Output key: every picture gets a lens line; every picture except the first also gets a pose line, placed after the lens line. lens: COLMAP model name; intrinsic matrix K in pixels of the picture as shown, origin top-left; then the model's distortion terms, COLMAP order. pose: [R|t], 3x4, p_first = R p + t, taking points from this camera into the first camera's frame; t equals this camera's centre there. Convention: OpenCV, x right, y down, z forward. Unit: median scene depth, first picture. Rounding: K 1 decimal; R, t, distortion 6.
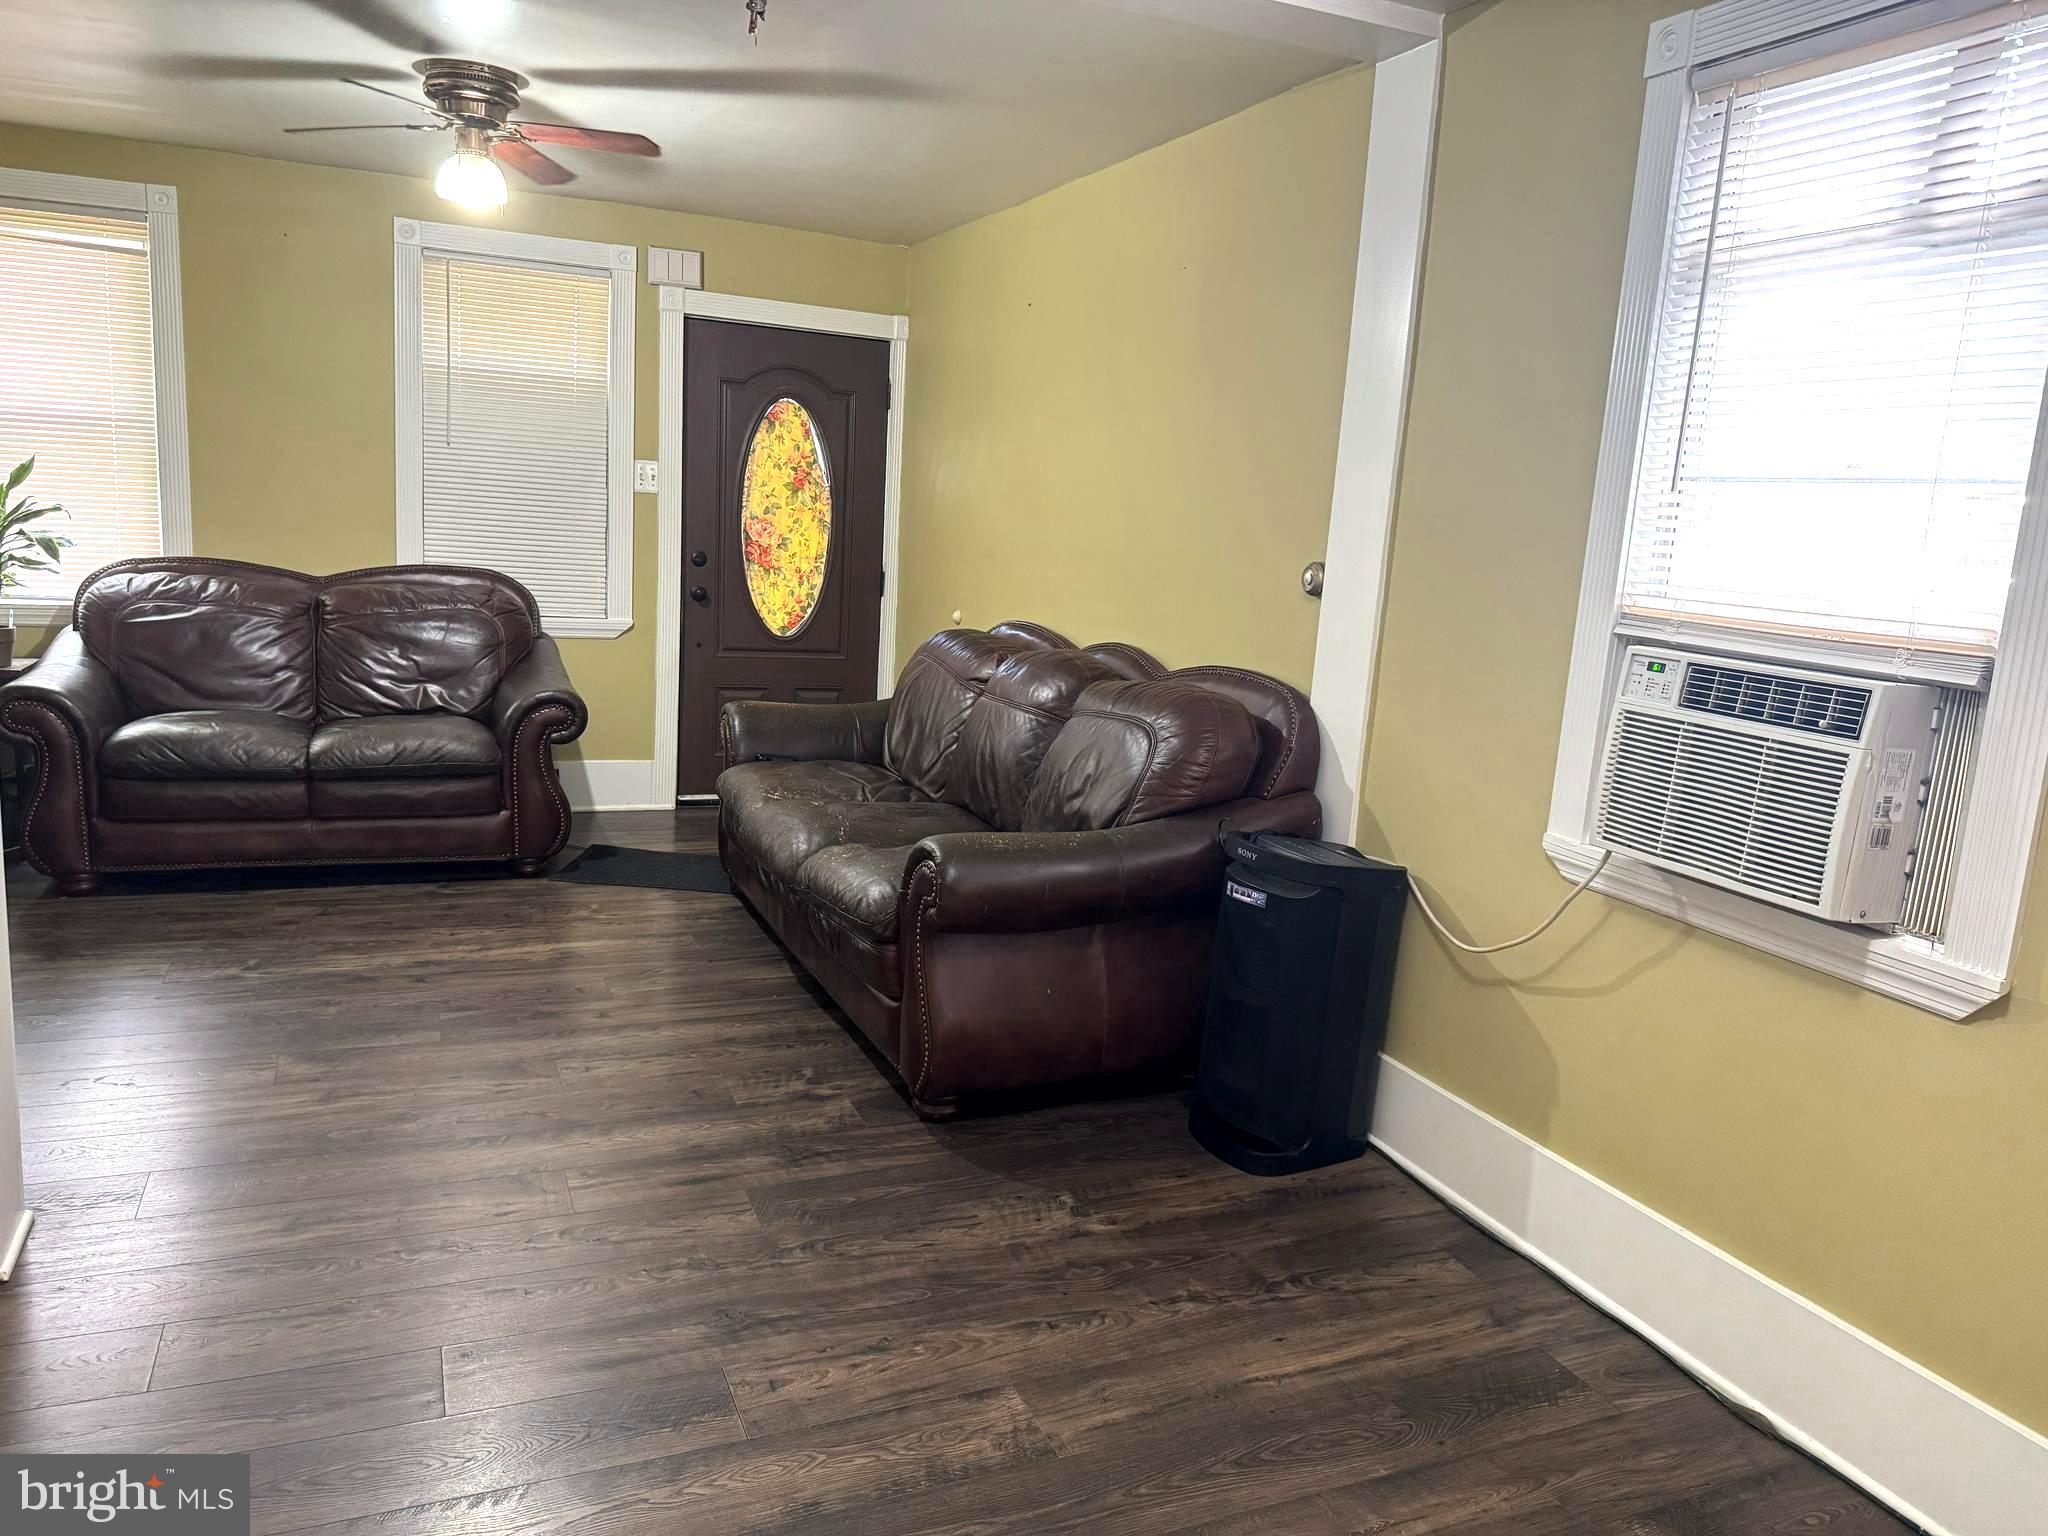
lens RADIAL K [[1436.9, 0, 1028.0], [0, 1436.9, 762.8], [0, 0, 1]] dist [0.092636, -0.096517]
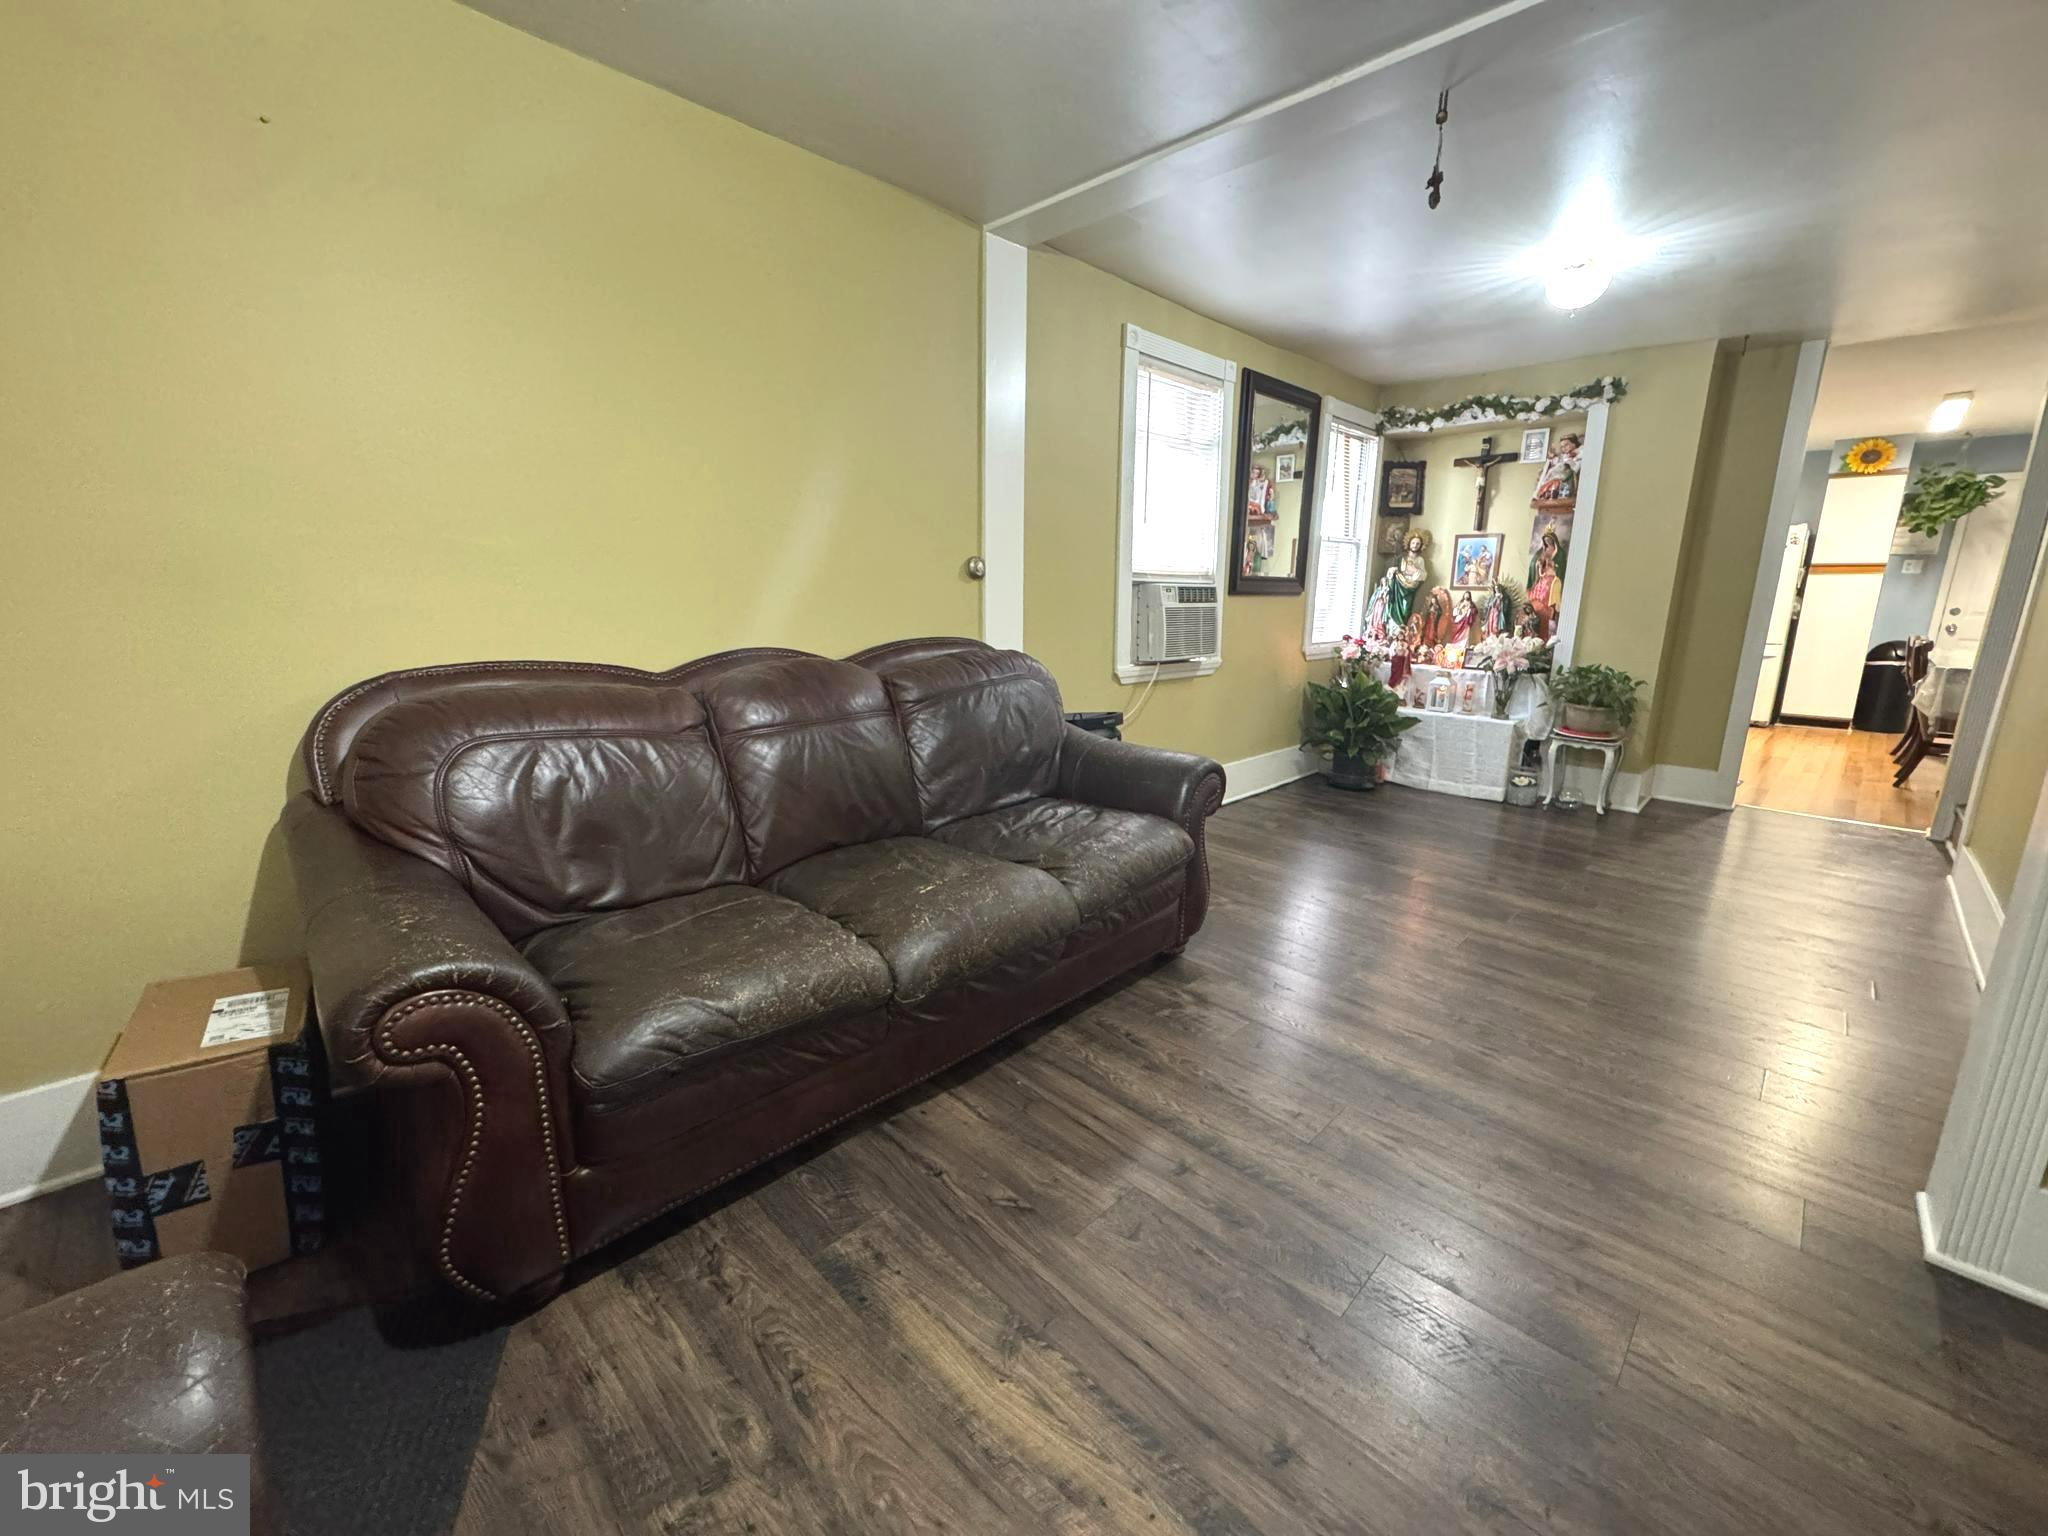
lens RADIAL K [[816.2, 0, 1024.0], [0, 816.2, 768.0], [0, 0, 1]] dist [-0.004729, 0.000254]
pose [[-0.364019, -0.264886, 0.892931, -0.620571], [0.135802, 0.933366, 0.332243, -0.199554], [-0.921438, 0.242204, -0.303791, 1.197511]]
